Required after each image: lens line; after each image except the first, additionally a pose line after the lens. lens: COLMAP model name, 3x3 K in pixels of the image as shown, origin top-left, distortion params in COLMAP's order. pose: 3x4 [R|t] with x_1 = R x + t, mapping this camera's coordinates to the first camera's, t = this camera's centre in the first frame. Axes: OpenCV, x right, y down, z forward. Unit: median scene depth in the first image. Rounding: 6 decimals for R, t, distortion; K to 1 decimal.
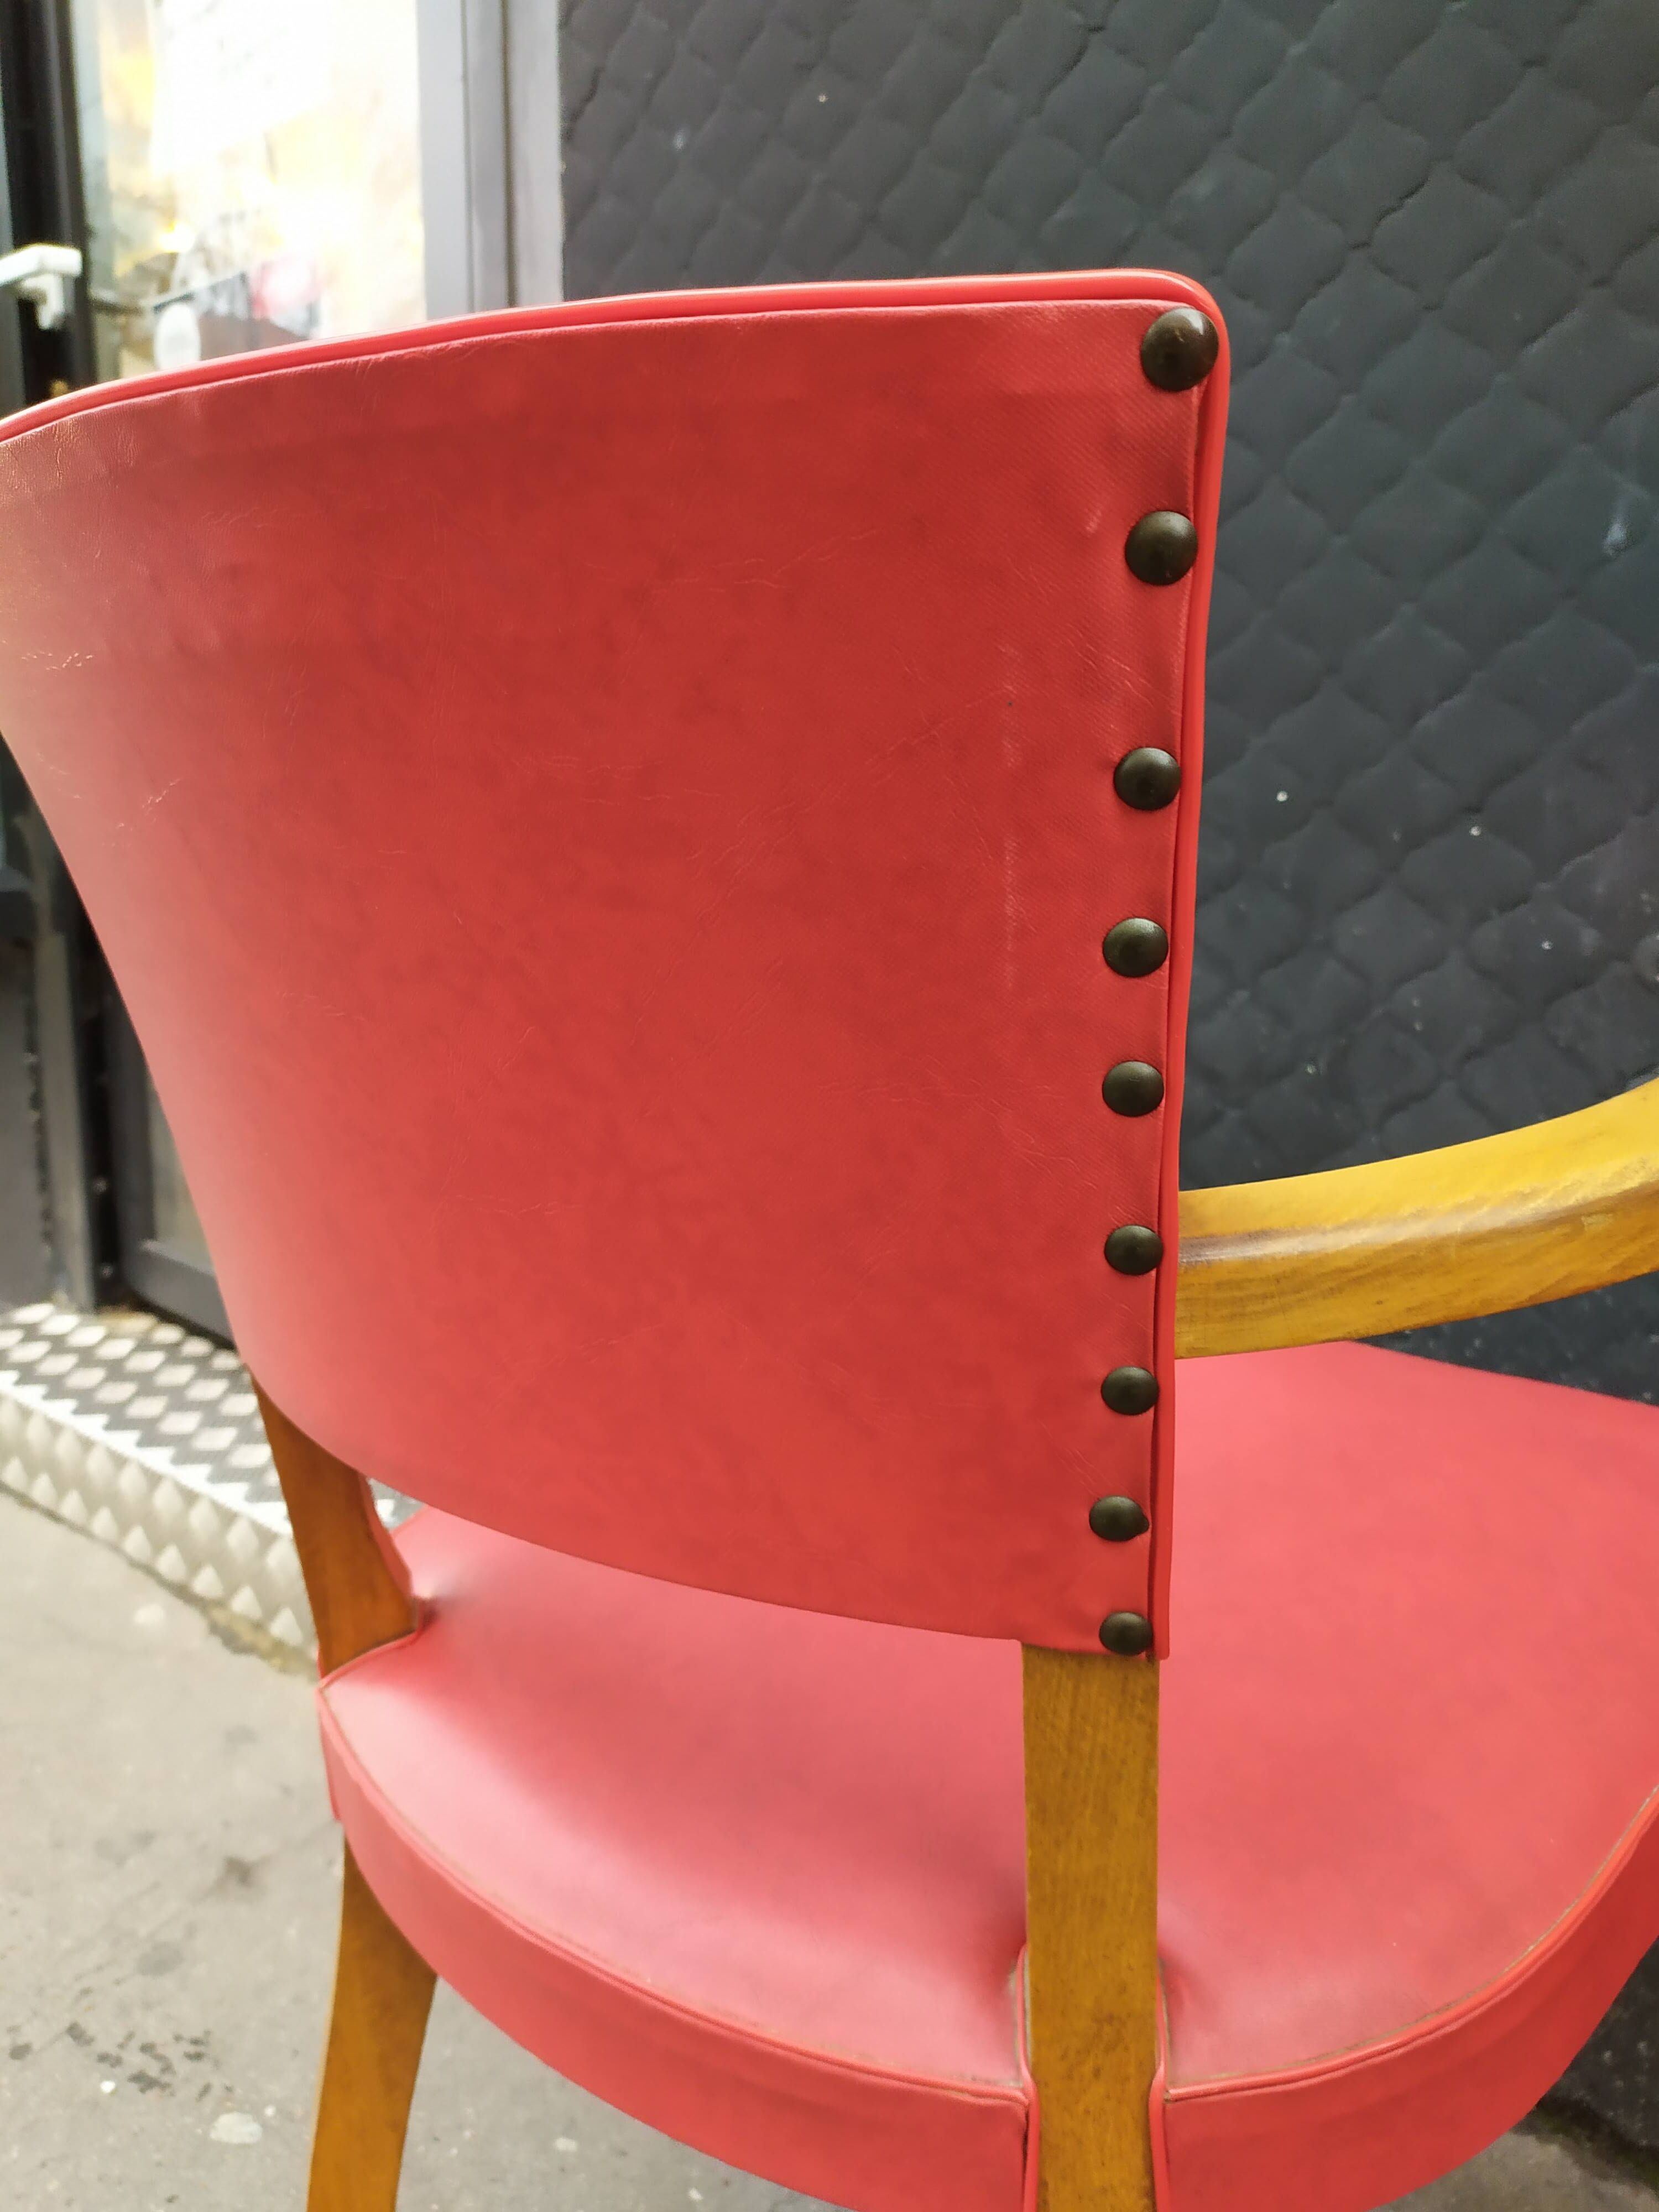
lens RADIAL K [[1745.8, 0, 798.8], [0, 1745.8, 1112.6], [0, 0, 1]] dist [0.019733, -0.031775]
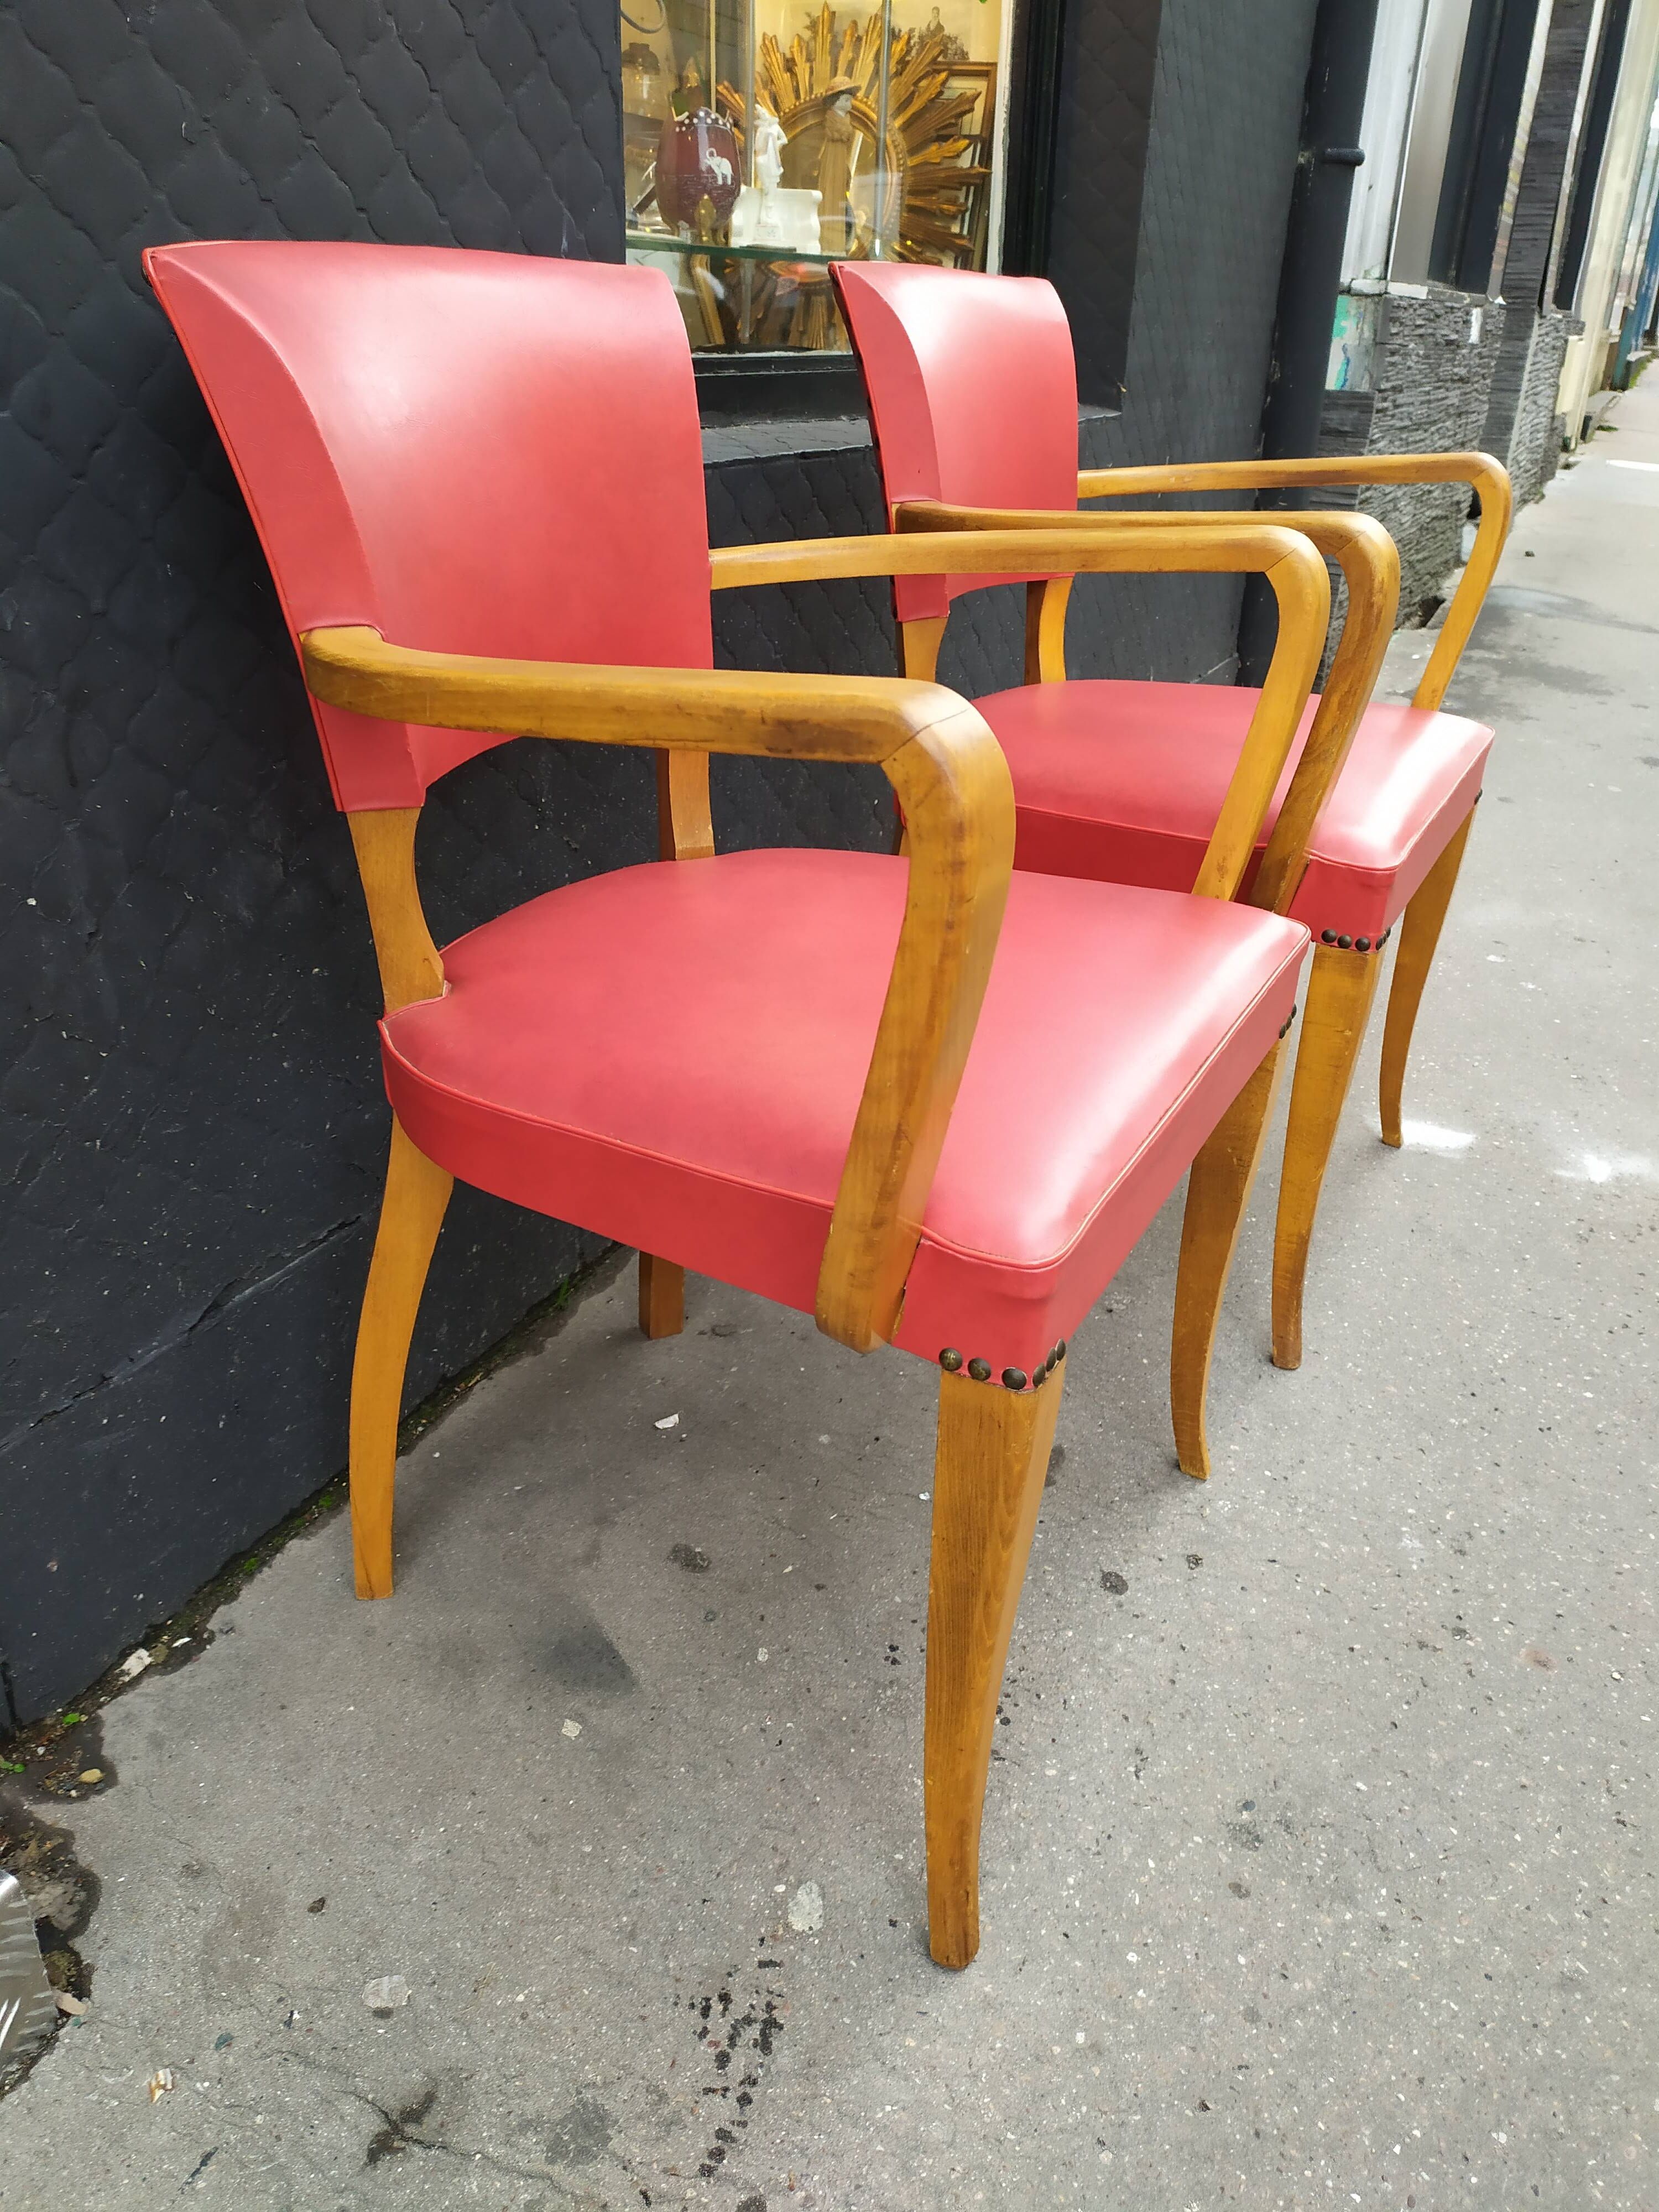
lens RADIAL K [[1682.5, 0, 832.9], [0, 1682.5, 1108.6], [0, 0, 1]] dist [0.052562, -0.053717]
pose [[-0.282646, -0.419612, 0.862576, -1.070076], [0.166167, 0.864229, 0.474865, -0.311256], [-0.944722, 0.277550, -0.174545, 1.122823]]
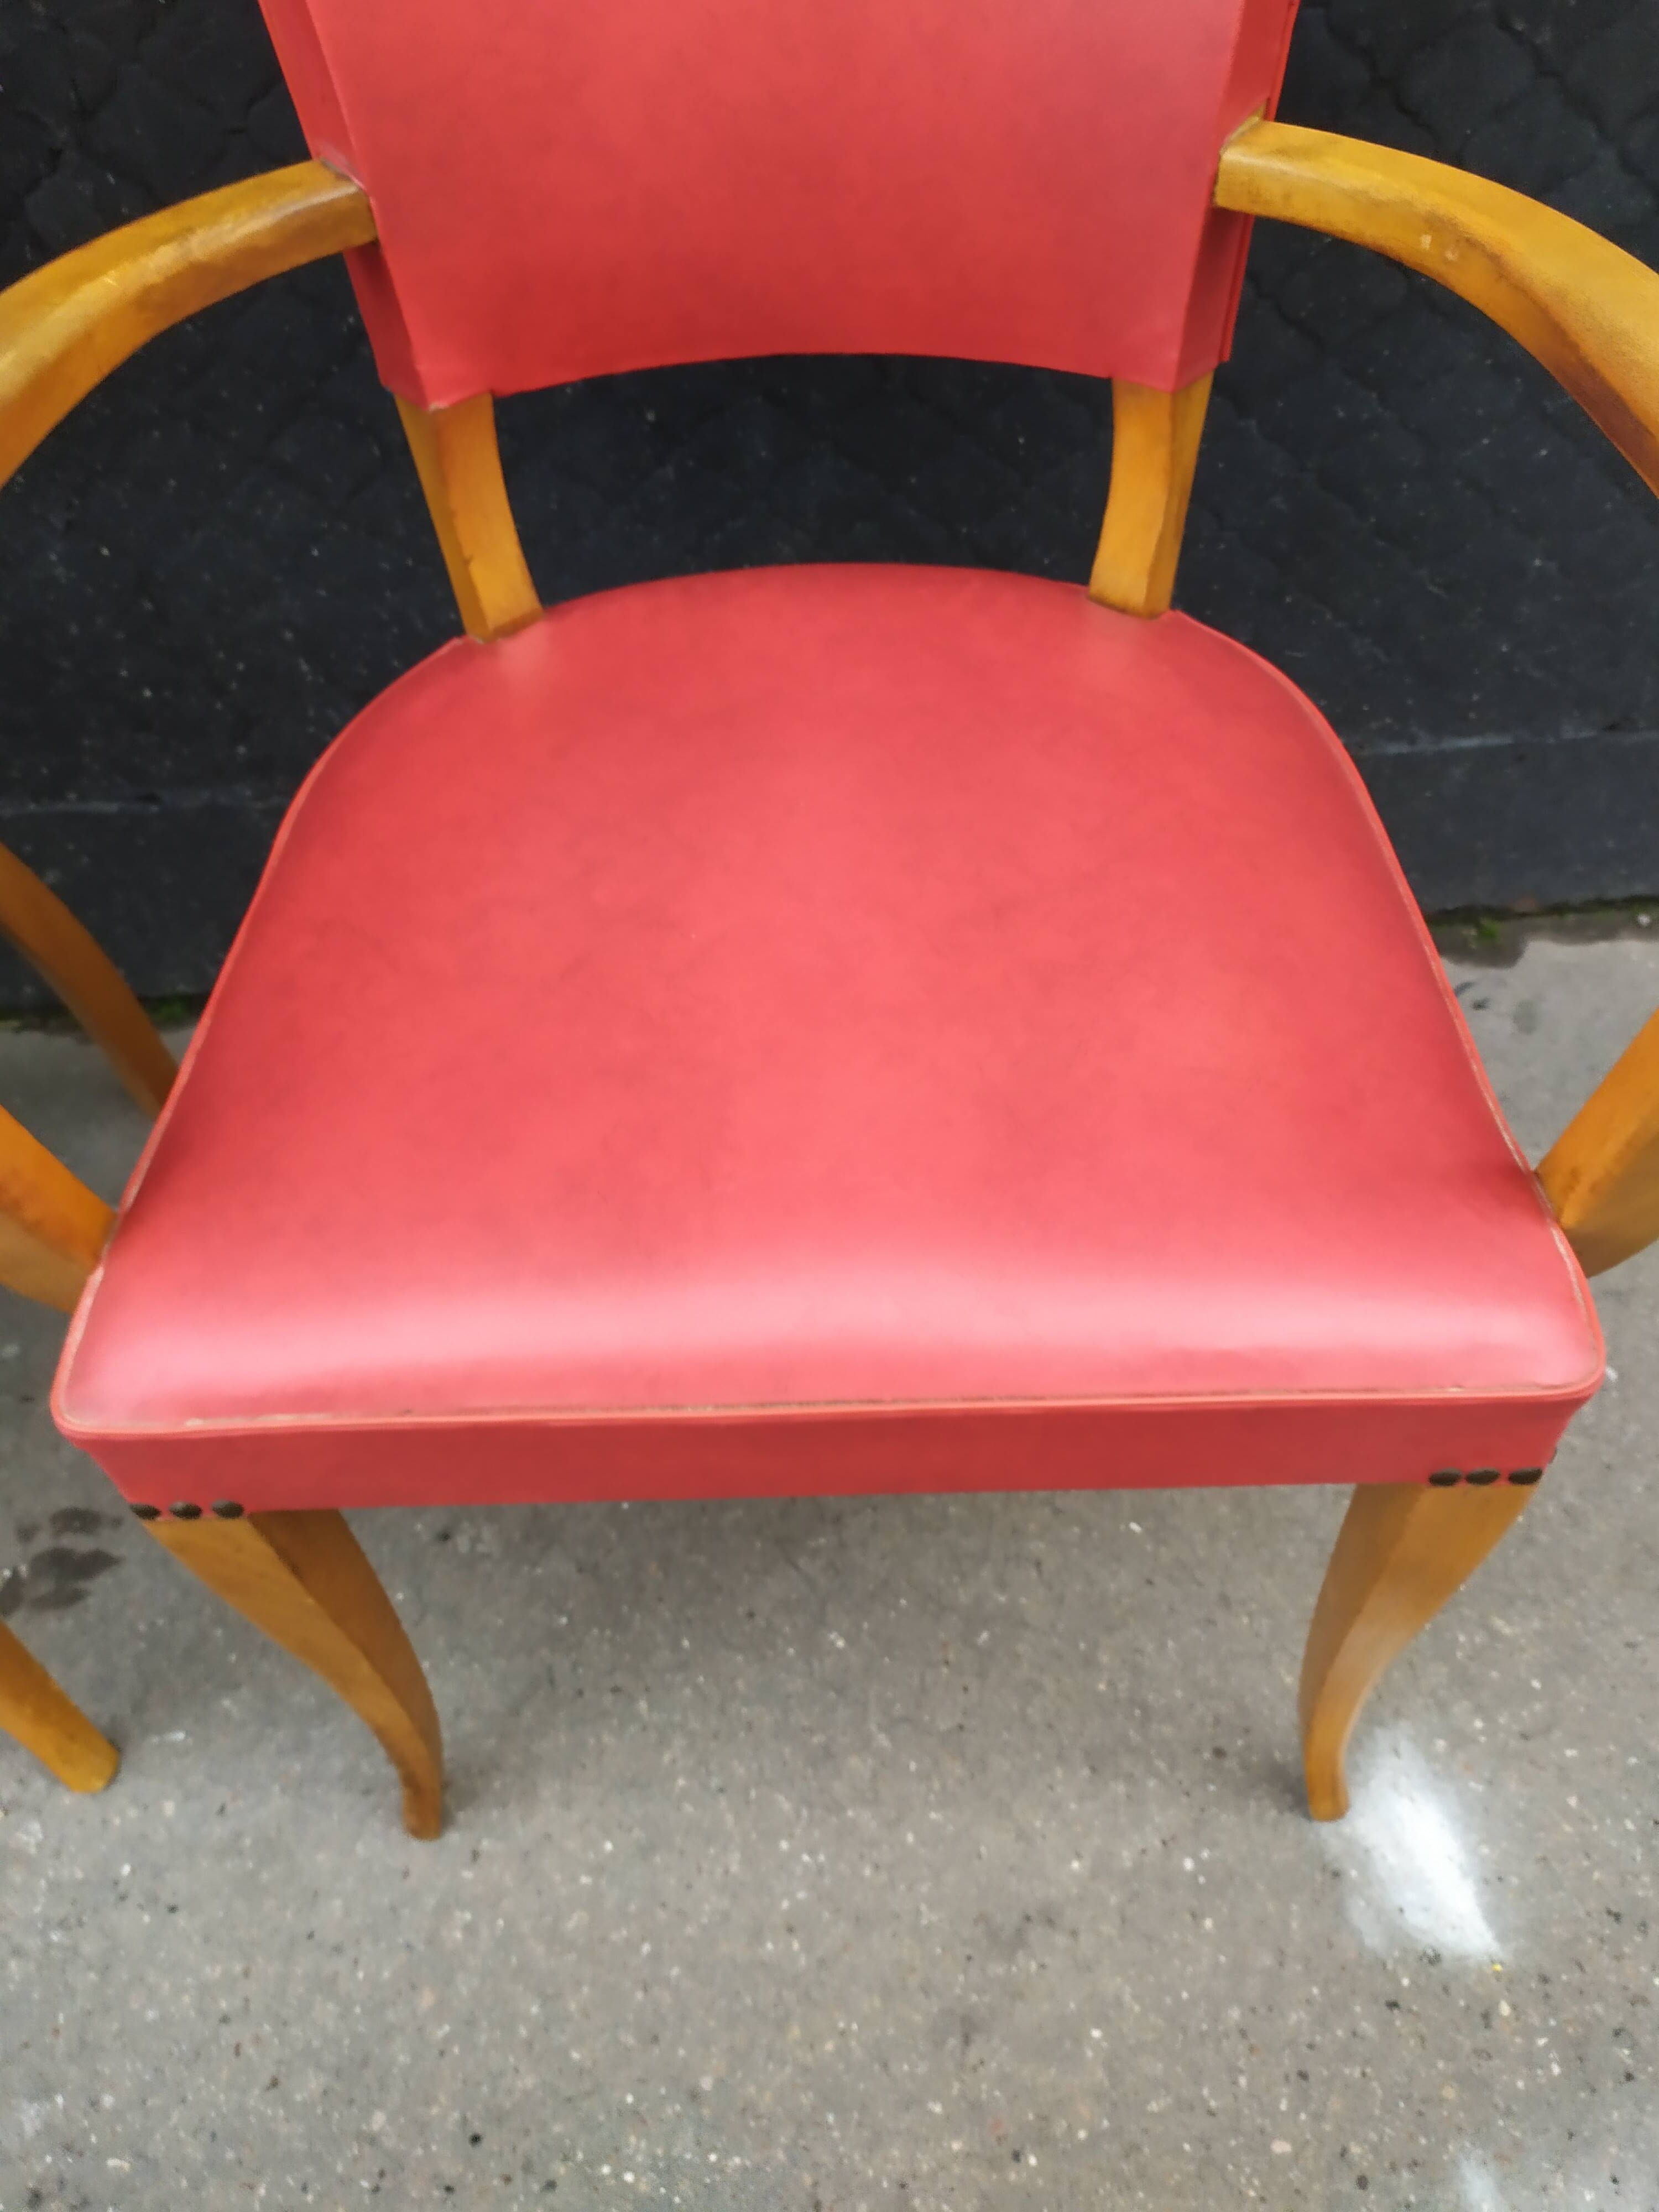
lens RADIAL K [[1745.8, 0, 815.8], [0, 1745.8, 1101.4], [0, 0, 1]] dist [0.019733, -0.031775]
pose [[0.721059, -0.546047, 0.426506, 0.070592], [0.177561, 0.740631, 0.648027, -0.198984], [-0.669736, -0.391534, 0.630995, -0.156649]]
